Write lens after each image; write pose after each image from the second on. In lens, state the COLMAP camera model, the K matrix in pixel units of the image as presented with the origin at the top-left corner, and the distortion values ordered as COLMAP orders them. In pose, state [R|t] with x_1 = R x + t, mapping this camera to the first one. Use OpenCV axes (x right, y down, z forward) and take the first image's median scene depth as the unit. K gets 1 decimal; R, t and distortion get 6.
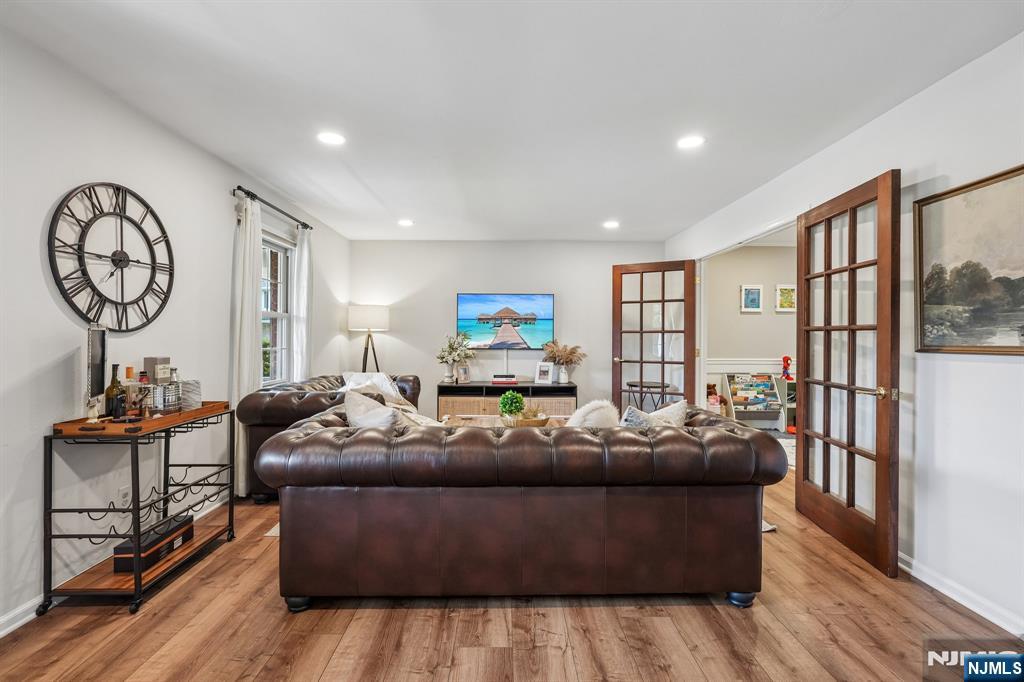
lens RADIAL K [[463.7, 0, 506.5], [0, 463.7, 337.3], [0, 0, 1]] dist [-0.014605, 0.007238]
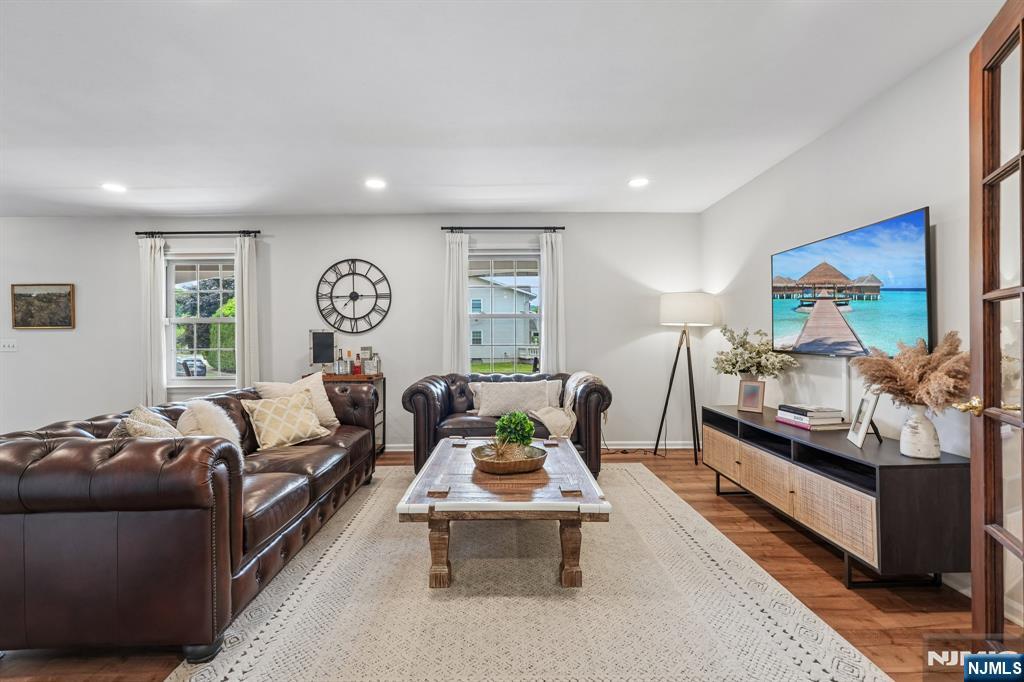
lens RADIAL K [[463.7, 0, 509.3], [0, 463.7, 339.8], [0, 0, 1]] dist [-0.014605, 0.007238]
pose [[0.001504, -0.004876, -0.999987, 0.986275], [0.002282, 0.999986, -0.004873, 0.023848], [0.999996, -0.002275, 0.001515, 1.440913]]
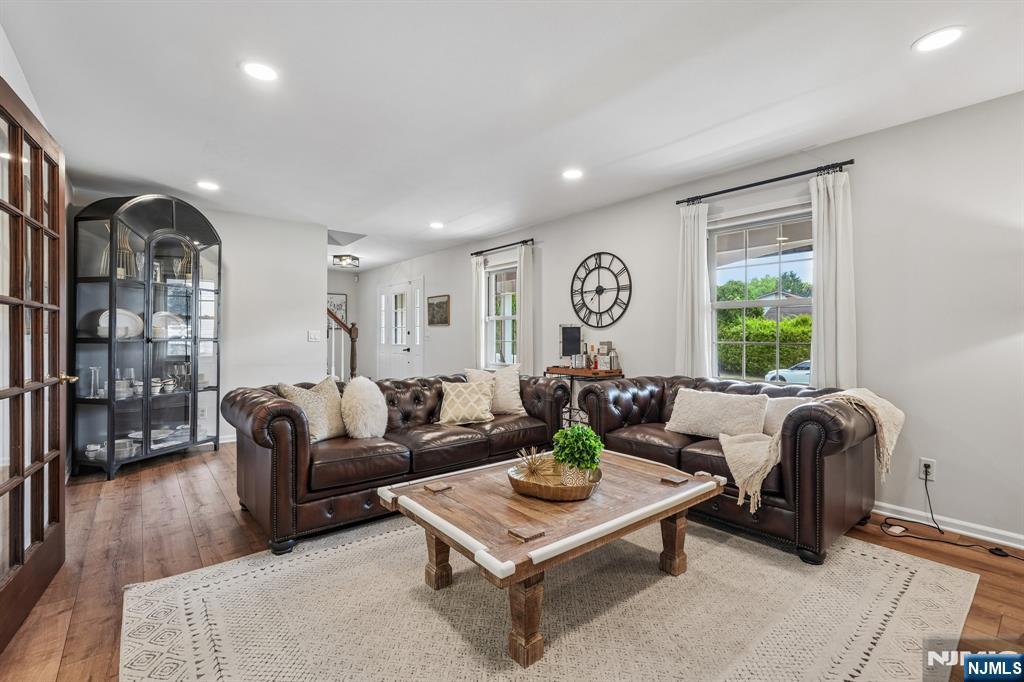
lens RADIAL K [[463.7, 0, 505.8], [0, 463.7, 336.7], [0, 0, 1]] dist [-0.014605, 0.007238]
pose [[-0.782848, -0.006884, -0.622174, 0.593487], [-0.011170, 0.999933, 0.002991, 0.021609], [0.622112, 0.009291, -0.782873, 1.984083]]
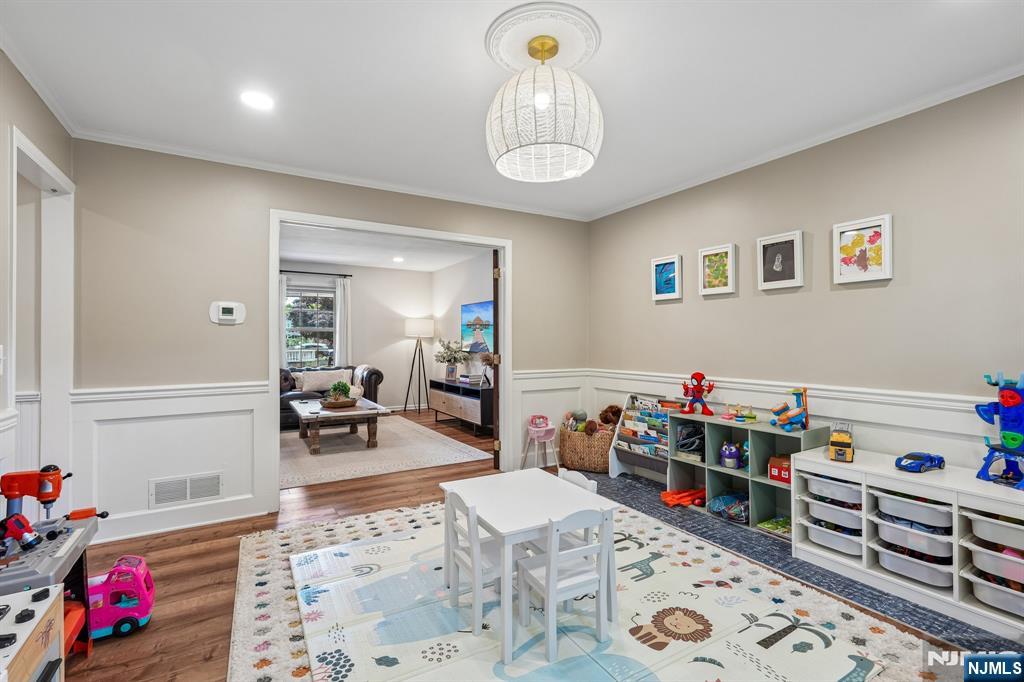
lens RADIAL K [[463.7, 0, 505.7], [0, 463.7, 337.8], [0, 0, 1]] dist [-0.014605, 0.007238]
pose [[0.495938, -0.013016, -0.868260, 2.113177], [0.001964, 0.999902, -0.013867, 0.011894], [0.868356, 0.005172, 0.495915, 1.080513]]
